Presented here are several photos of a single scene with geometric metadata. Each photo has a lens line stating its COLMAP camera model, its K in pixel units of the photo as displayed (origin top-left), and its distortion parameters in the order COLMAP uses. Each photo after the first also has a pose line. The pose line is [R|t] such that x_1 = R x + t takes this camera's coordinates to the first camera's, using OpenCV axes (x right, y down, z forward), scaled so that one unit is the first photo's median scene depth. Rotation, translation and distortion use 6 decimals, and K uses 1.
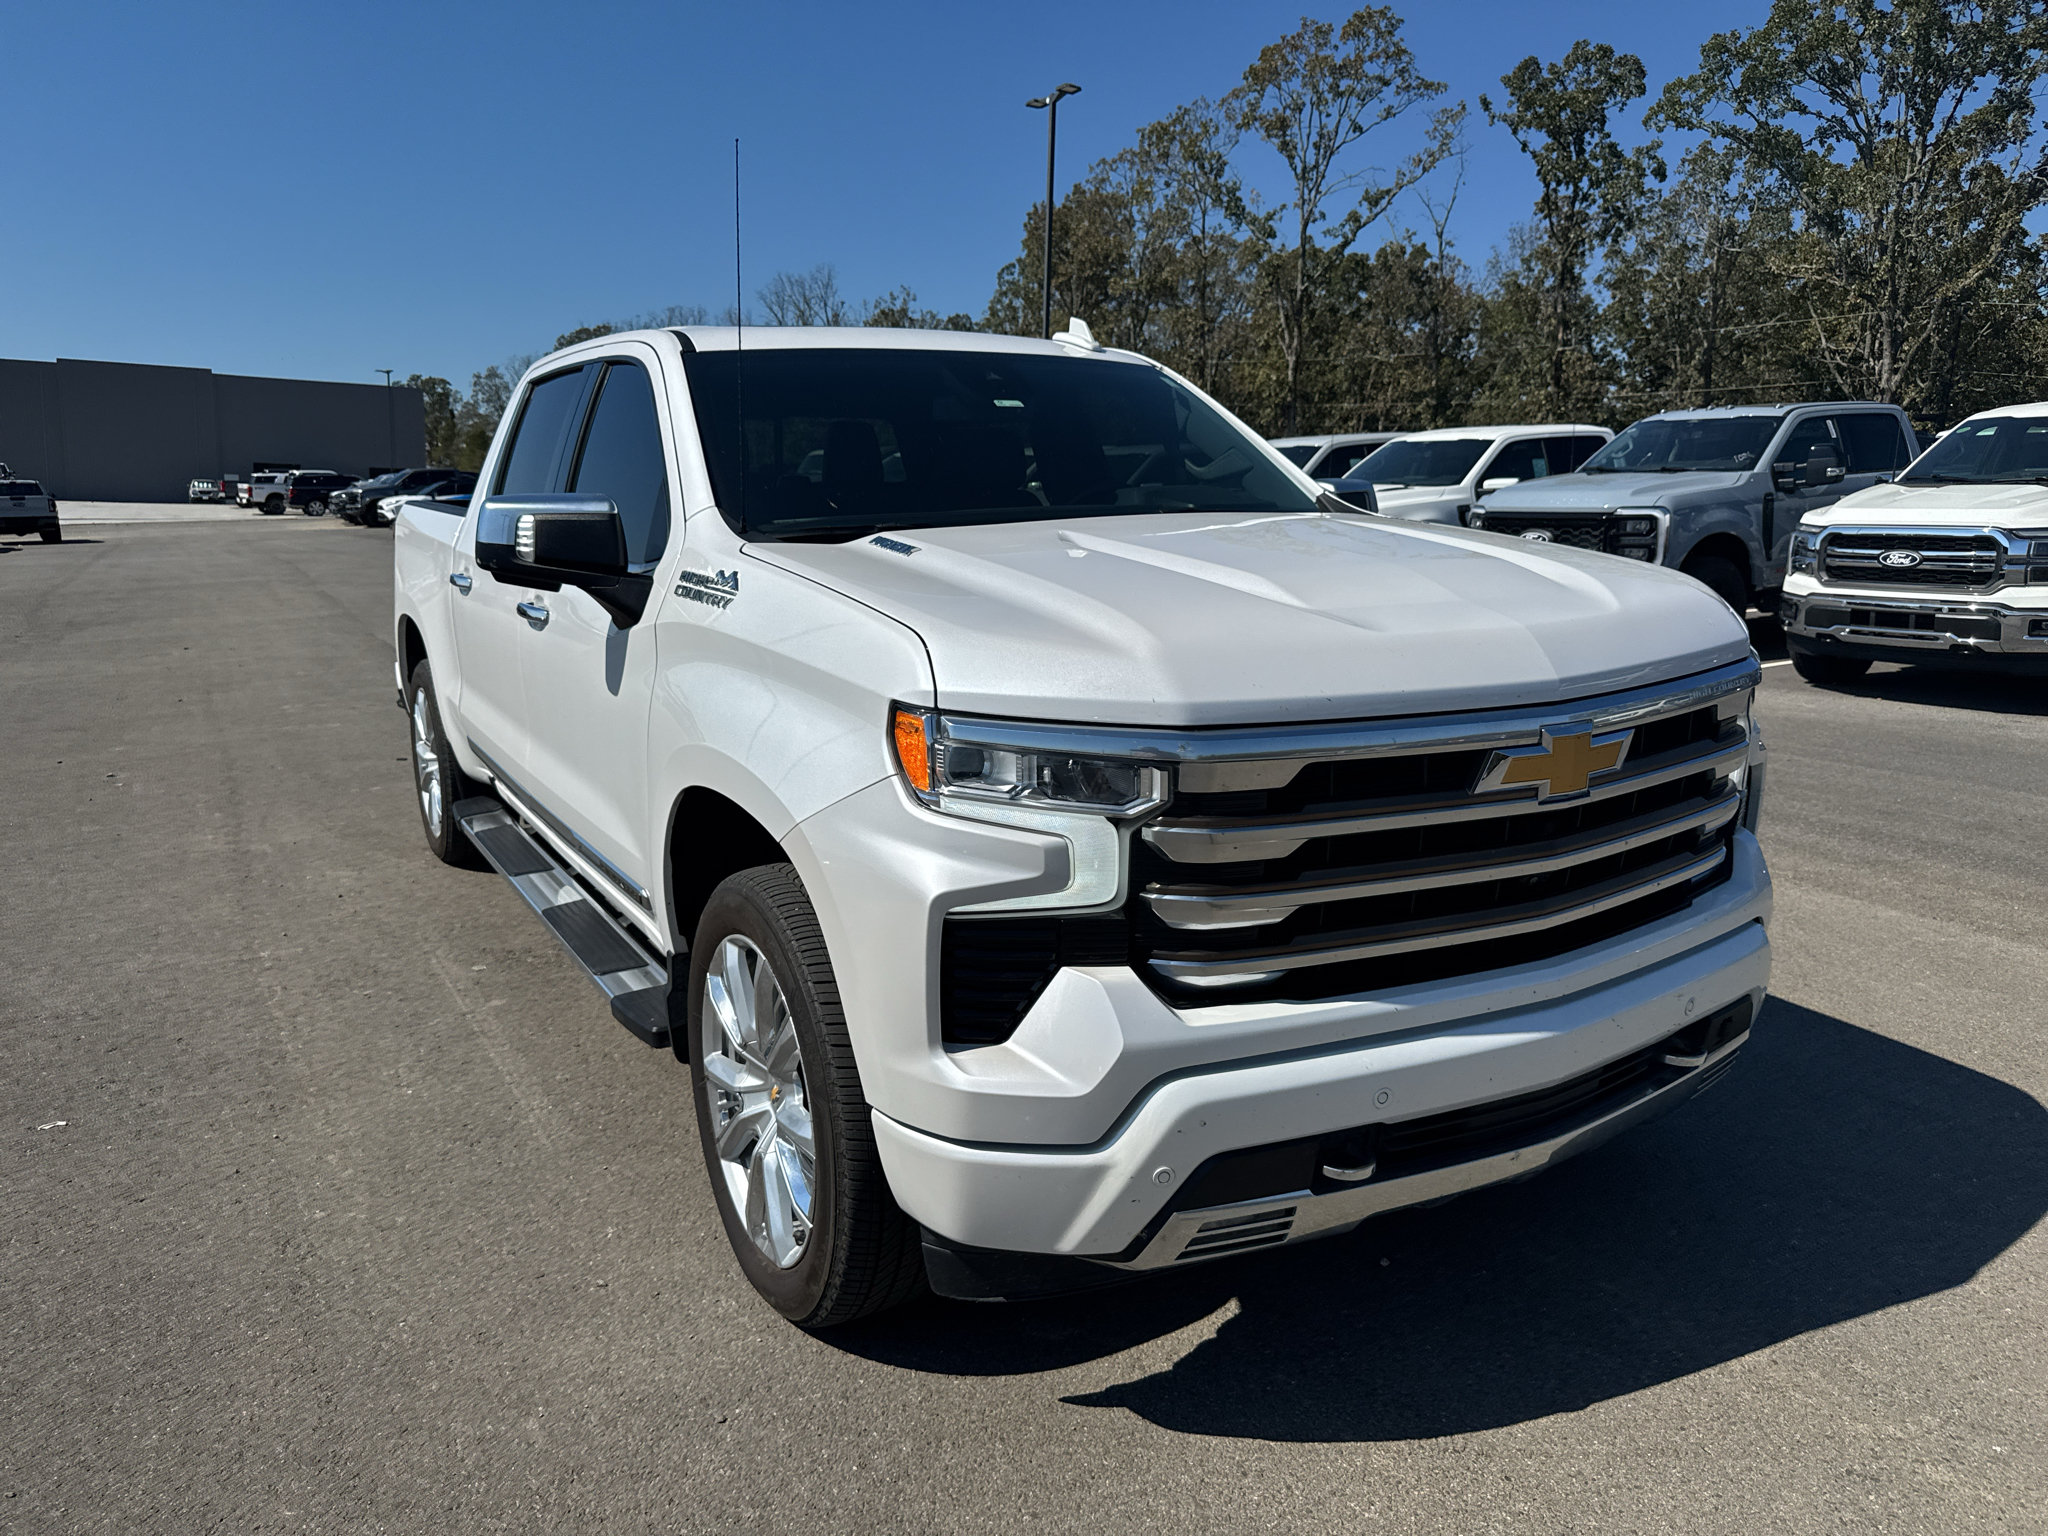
lens RADIAL K [[1448.6, 0, 1029.4], [0, 1448.6, 775.6], [0, 0, 1]] dist [0.038194, -0.053871]
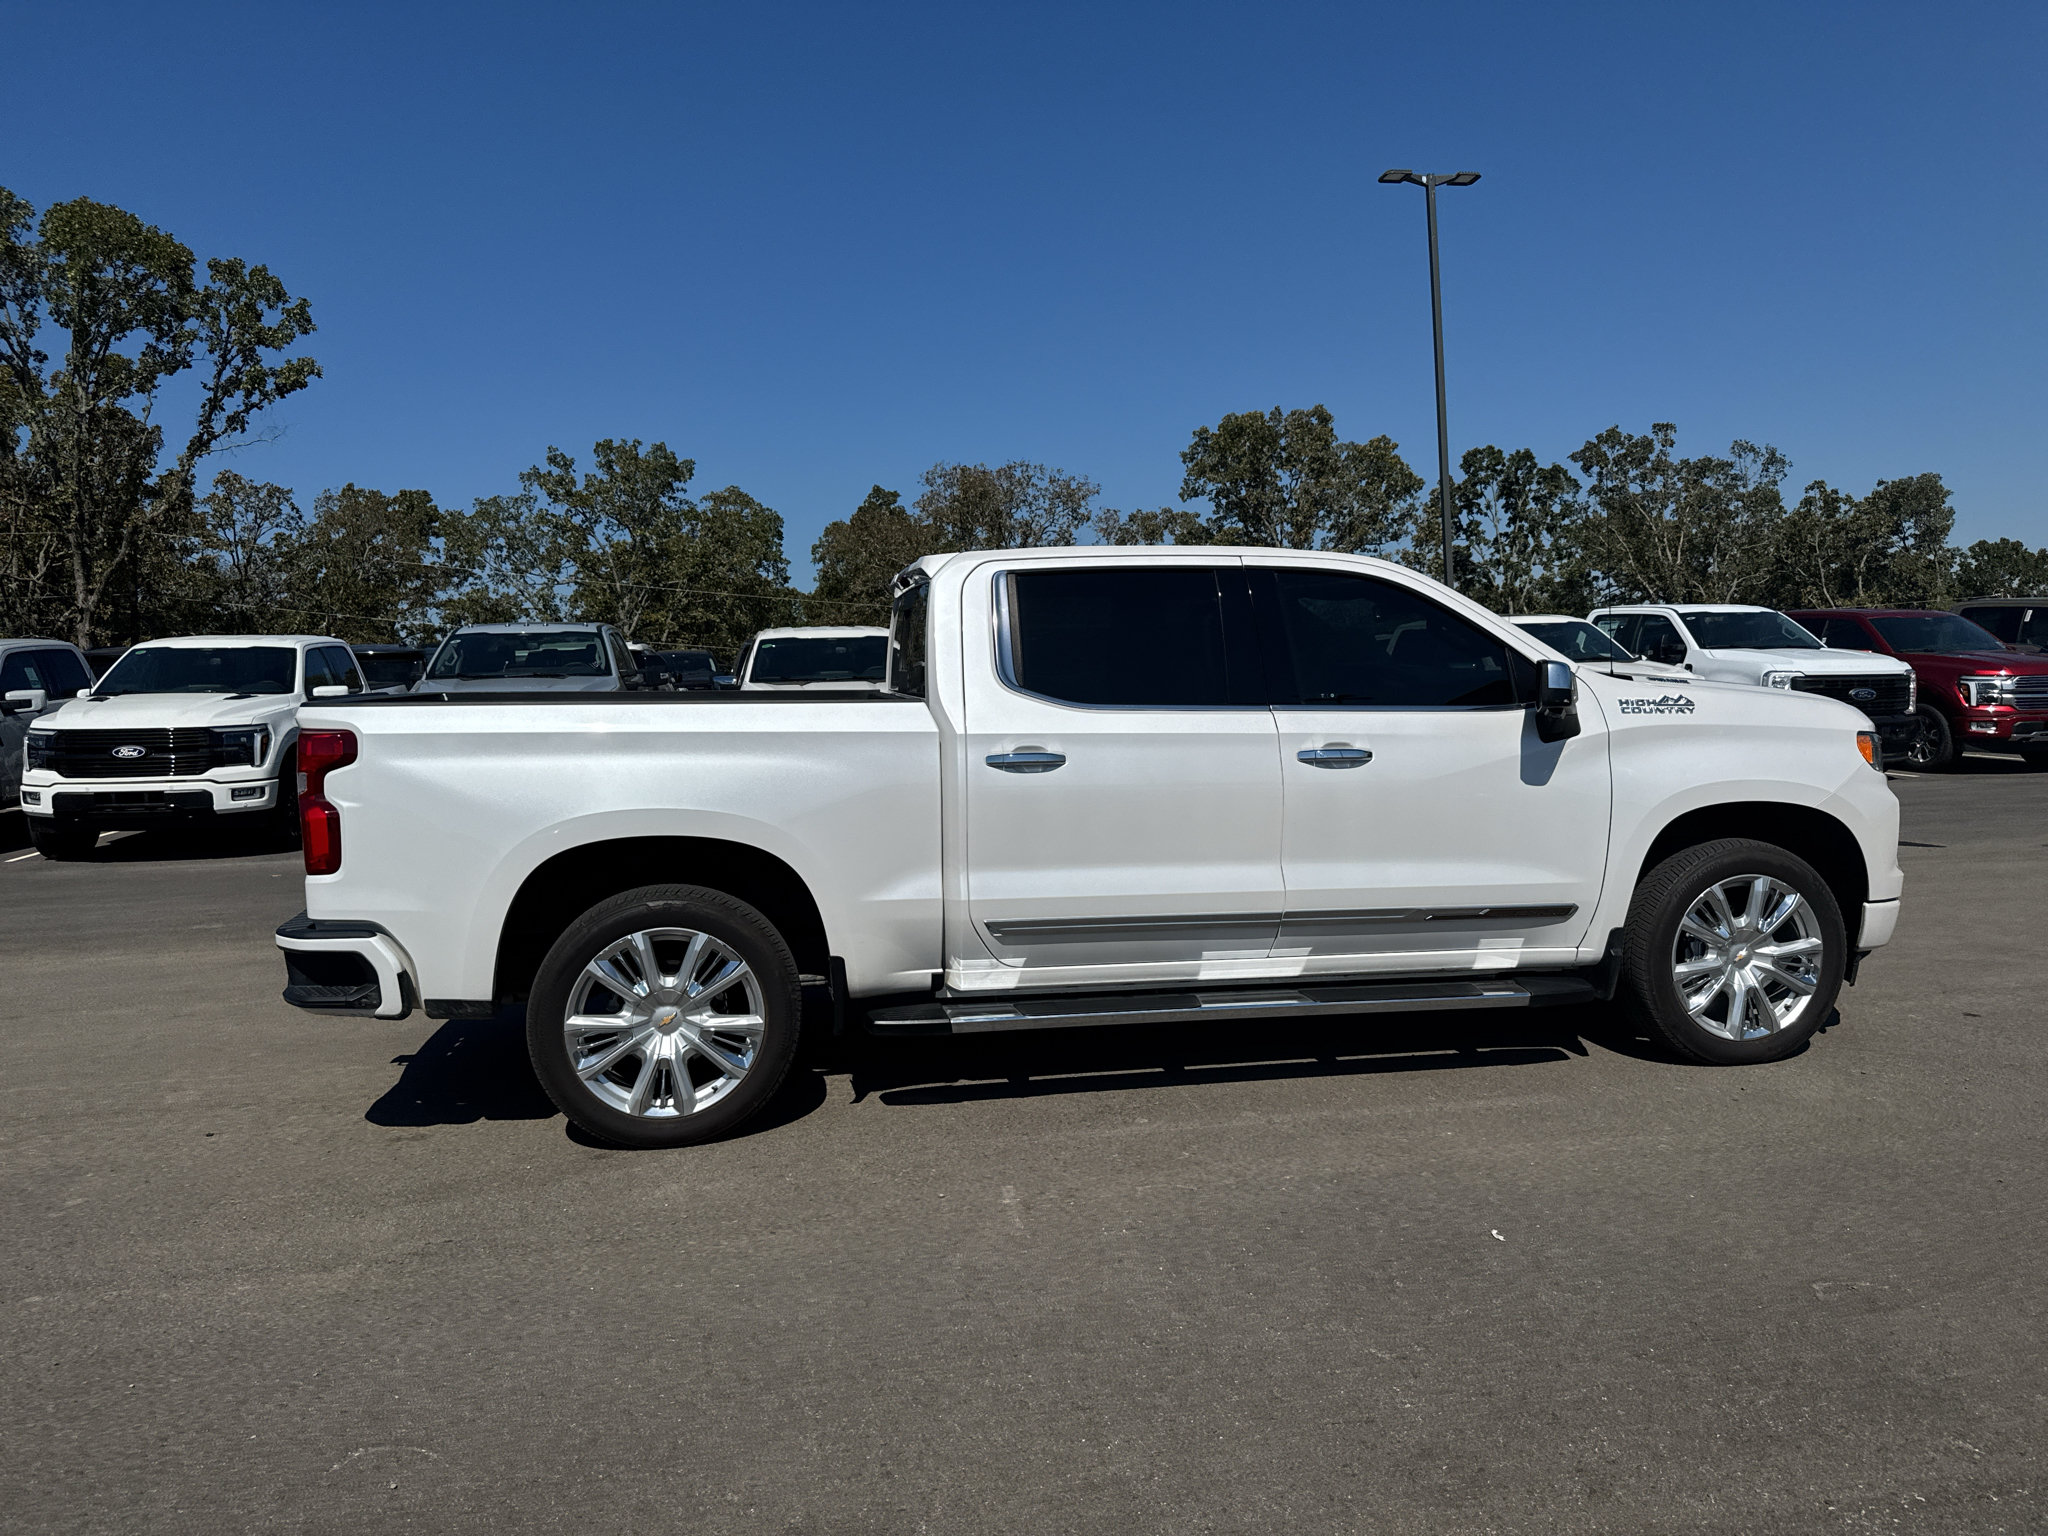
lens RADIAL K [[1448.6, 0, 1032.3], [0, 1448.6, 760.3], [0, 0, 1]] dist [0.038194, -0.053871]
pose [[0.341876, -0.057676, 0.937973, -0.120825], [0.205864, 0.978468, -0.014869, -0.010701], [-0.916919, 0.198178, 0.346388, 0.059108]]
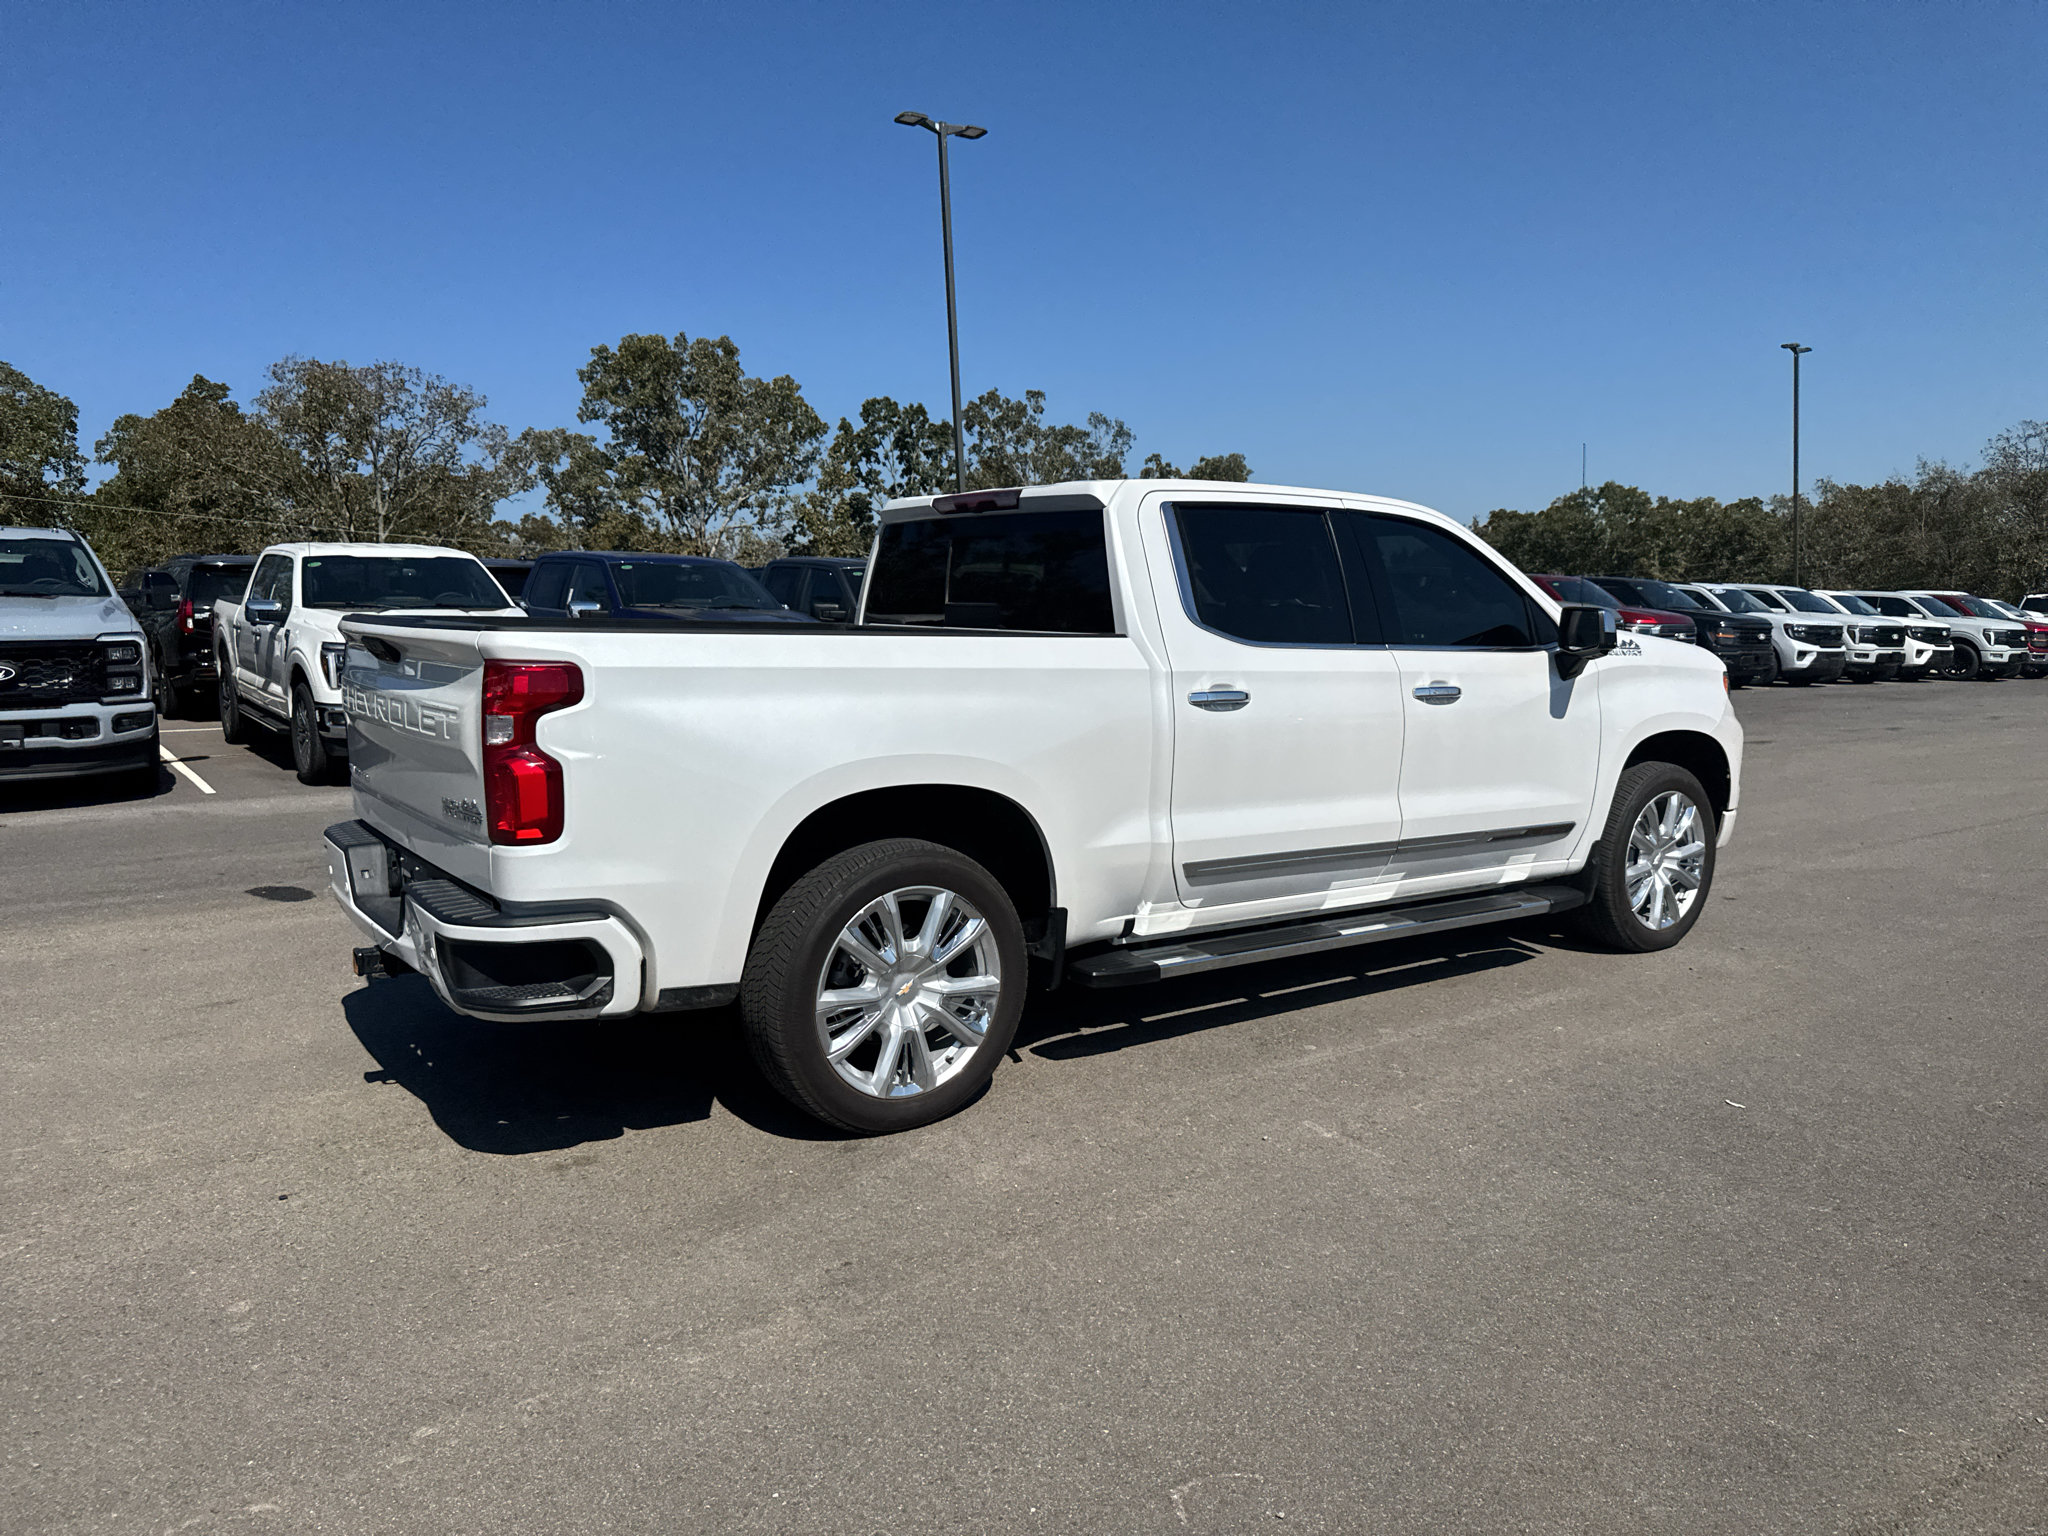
lens RADIAL K [[1448.6, 0, 1038.5], [0, 1448.6, 773.2], [0, 0, 1]] dist [0.038194, -0.053871]
pose [[-0.099218, -0.107916, 0.989197, -0.123833], [0.195319, 0.972651, 0.125701, -0.021140], [-0.975708, 0.205681, -0.075426, 0.109861]]
